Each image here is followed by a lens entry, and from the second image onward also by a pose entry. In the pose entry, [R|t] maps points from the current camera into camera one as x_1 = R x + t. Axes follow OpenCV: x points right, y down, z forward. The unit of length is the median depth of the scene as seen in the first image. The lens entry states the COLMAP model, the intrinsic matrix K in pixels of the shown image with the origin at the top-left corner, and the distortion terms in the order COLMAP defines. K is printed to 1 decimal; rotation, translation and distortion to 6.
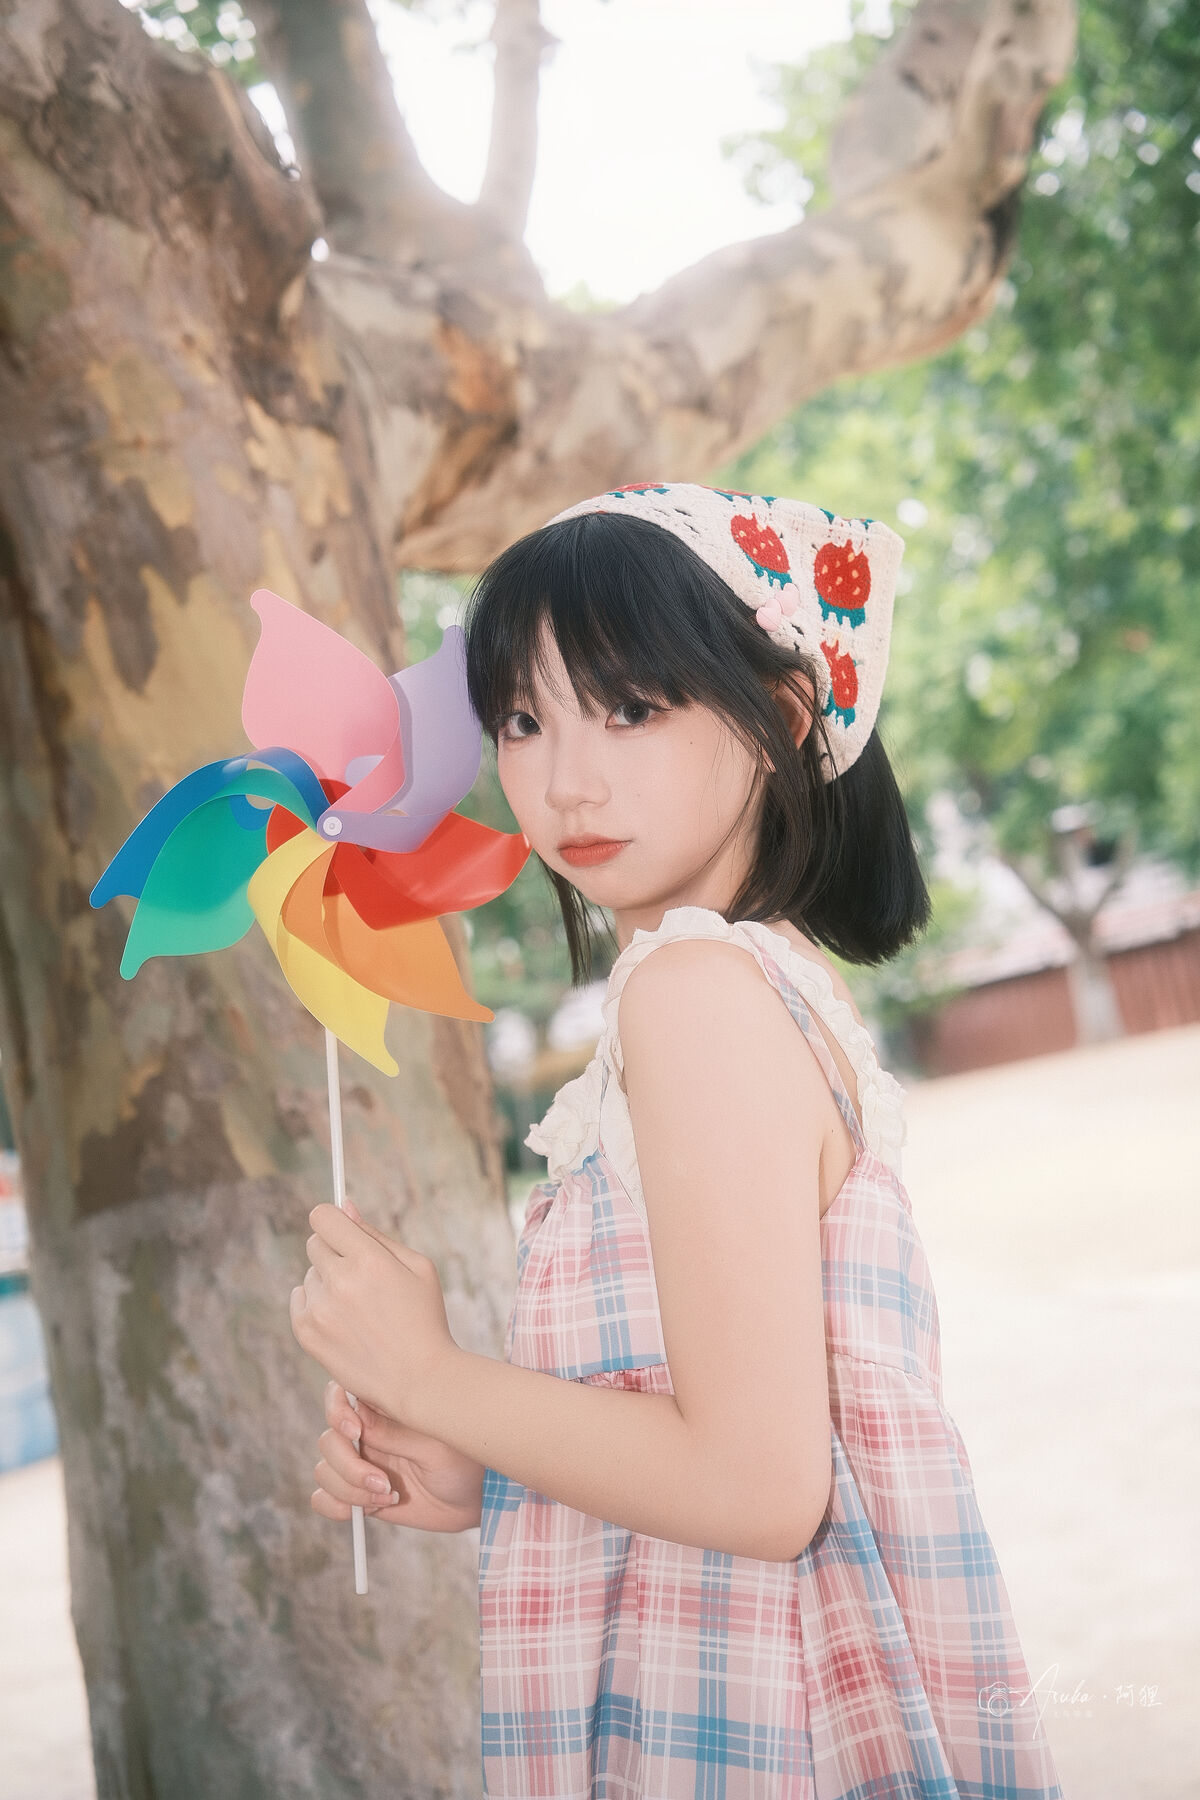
lens RADIAL K [[2207.0, 0, 596.9], [0, 2207.0, 894.0], [0, 0, 1]] dist [-0.106427, 0.272759]
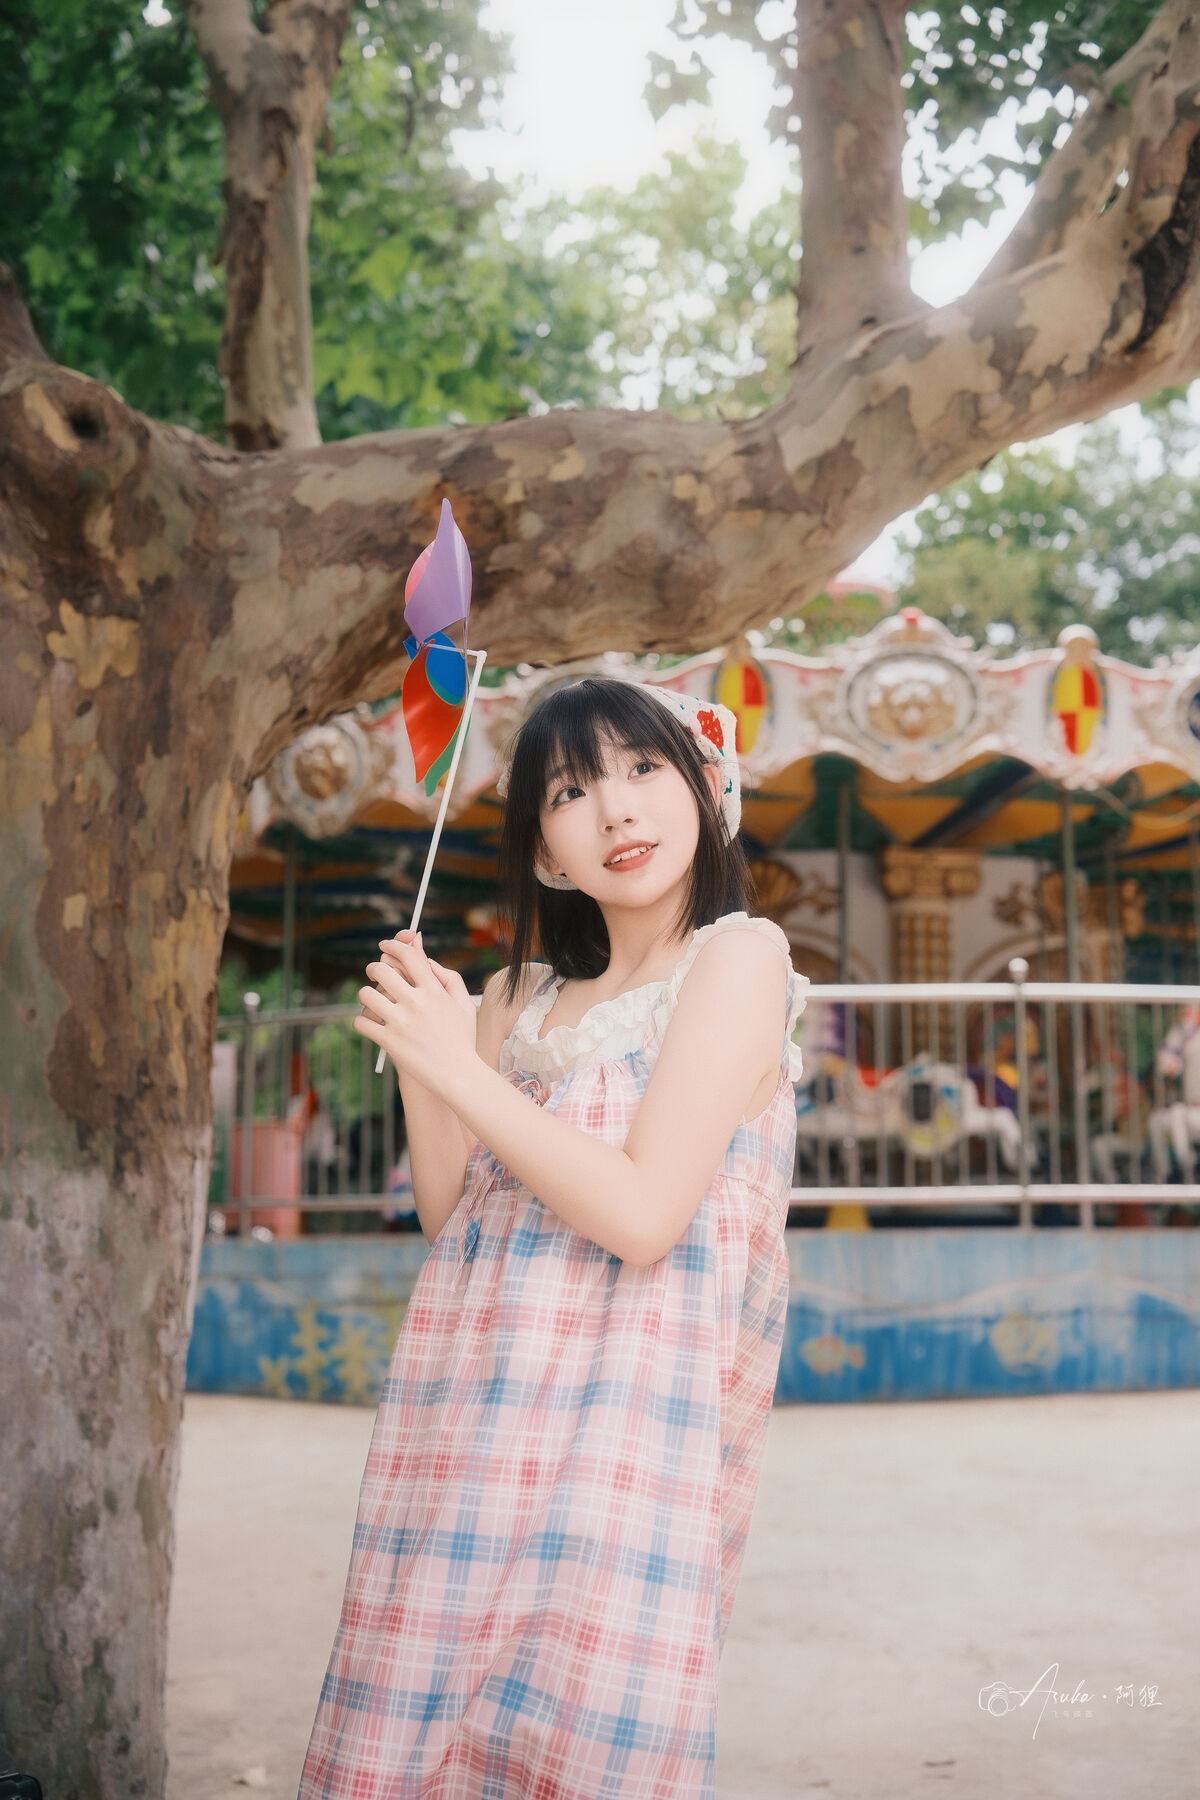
lens RADIAL K [[2200.8, 0, 598.7], [0, 2200.8, 907.7], [0, 0, 1]] dist [-0.112876, 0.261142]
pose [[0.664986, 0.076305, -0.742948, 1.231234], [-0.033021, 0.996798, 0.072822, -0.145638], [0.746126, -0.023893, 0.665376, 0.299837]]
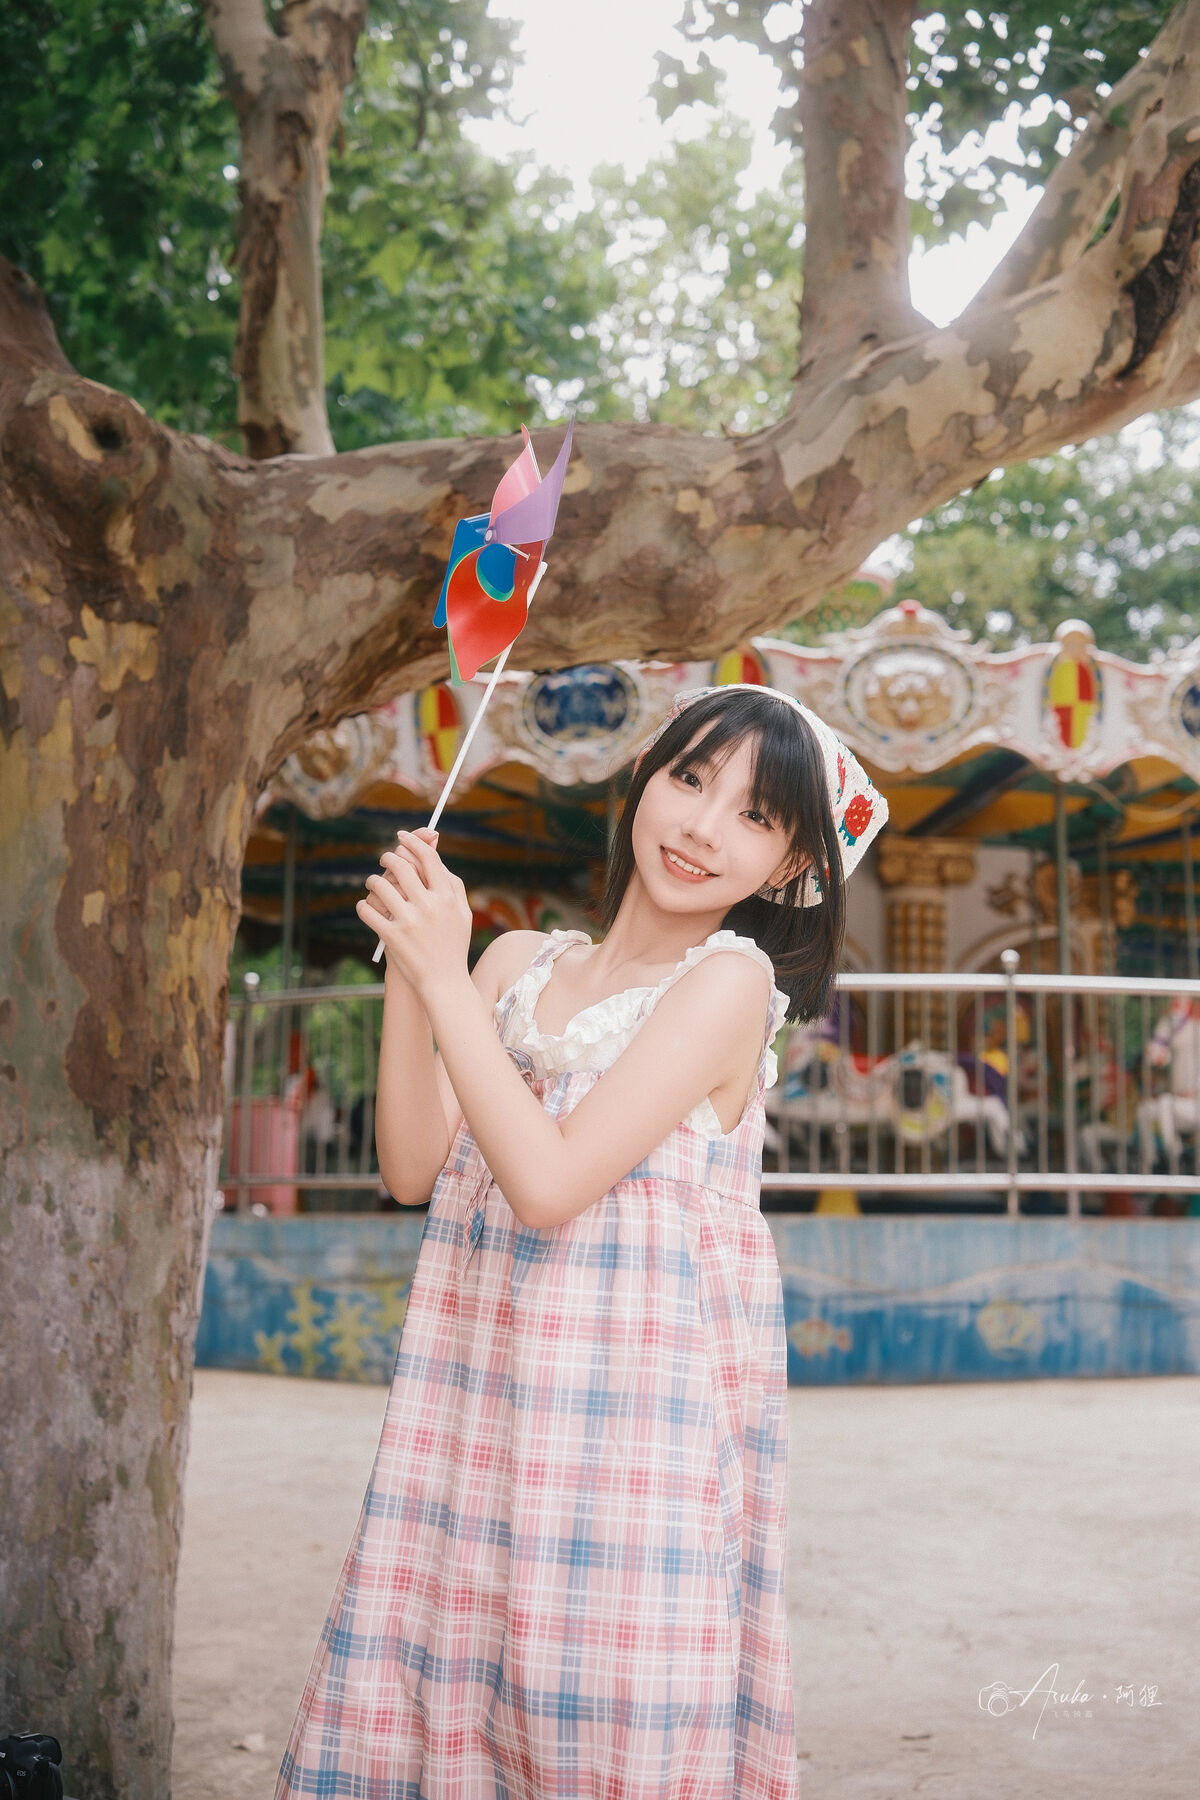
lens RADIAL K [[2201.1, 0, 601.1], [0, 2201.1, 905.3], [0, 0, 1]] dist [-0.125553, 0.272014]
pose [[0.665982, 0.092174, -0.740252, 1.266987], [-0.046708, 0.995542, 0.081941, -0.167542], [0.744504, -0.019996, 0.667318, 0.262535]]
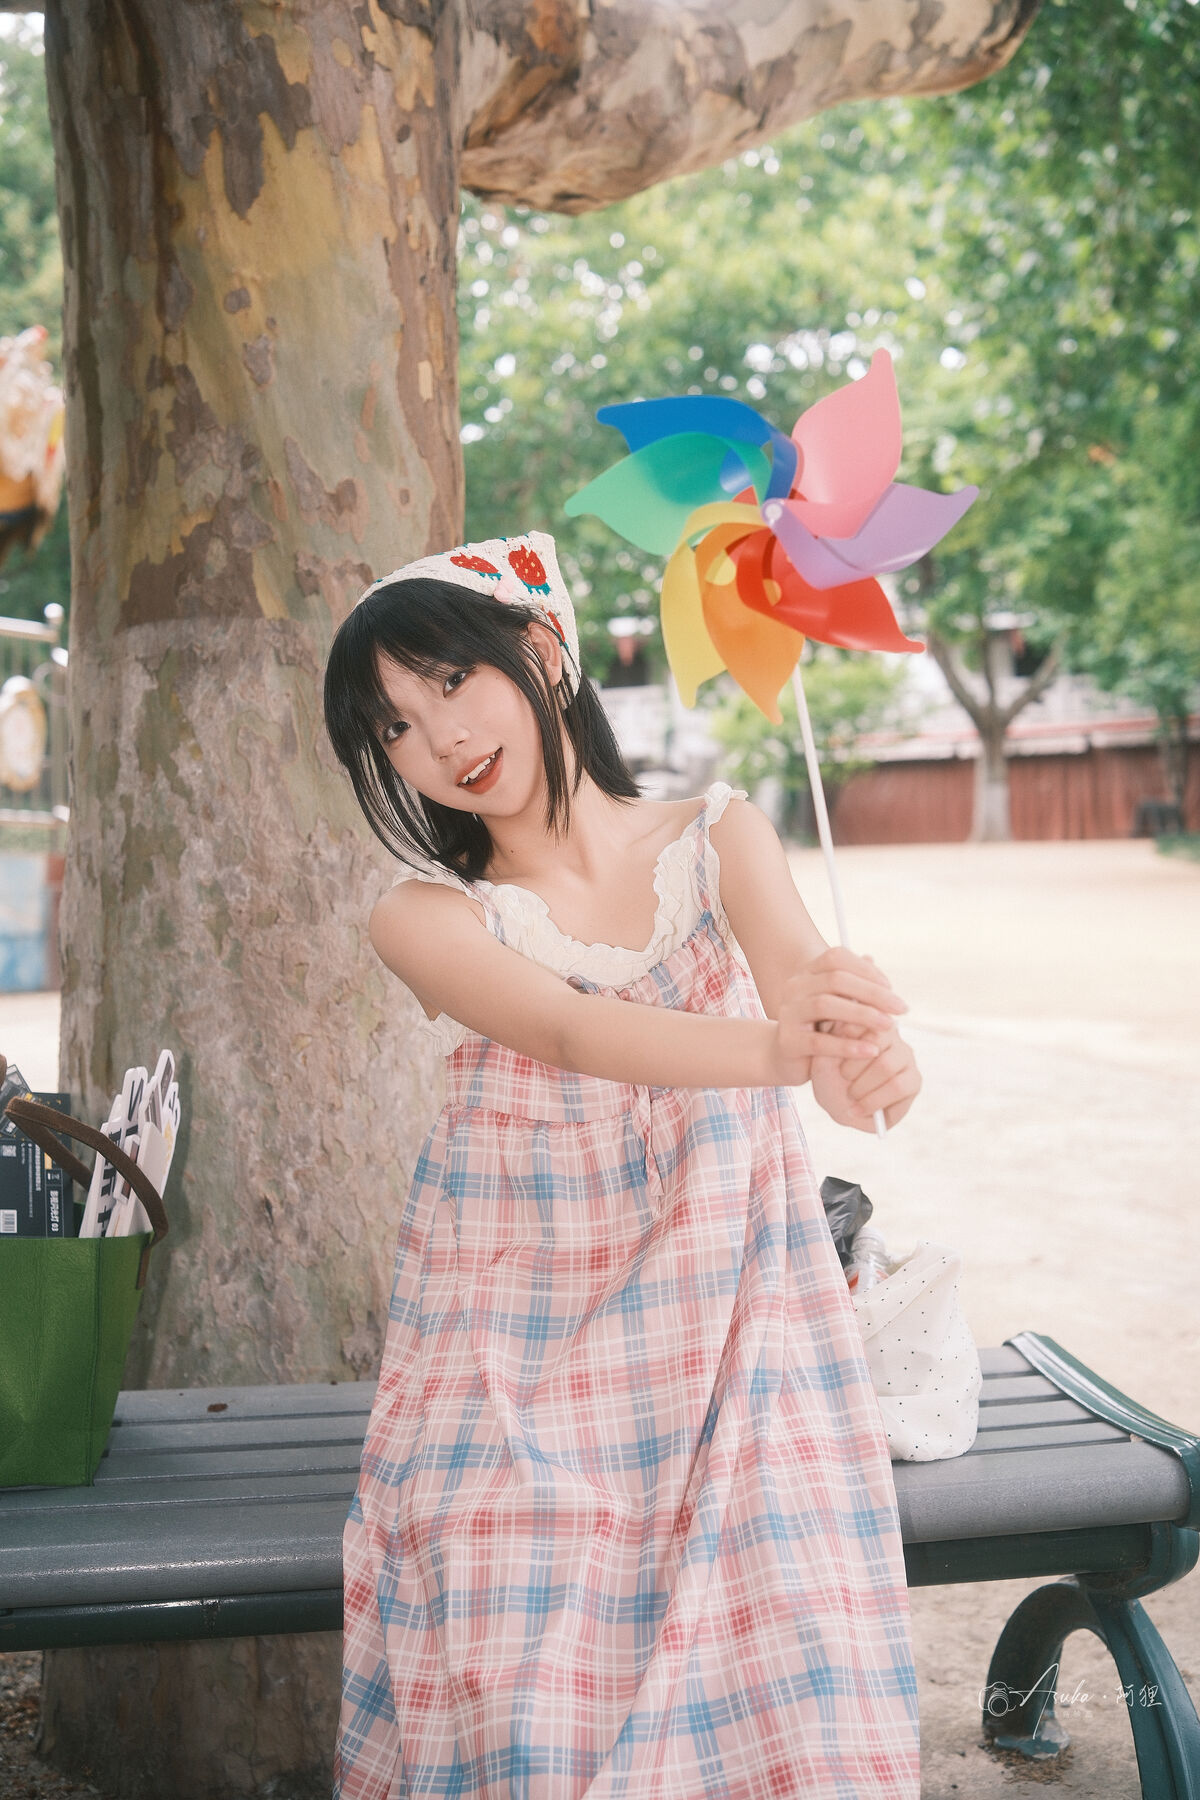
lens RADIAL K [[2201.1, 0, 601.1], [0, 2201.1, 905.3], [0, 0, 1]] dist [-0.125553, 0.272014]
pose [[0.981143, 0.184965, 0.056093, -0.009815], [-0.190599, 0.974076, 0.121855, 0.094372], [-0.032100, -0.130249, 0.990962, -0.246382]]
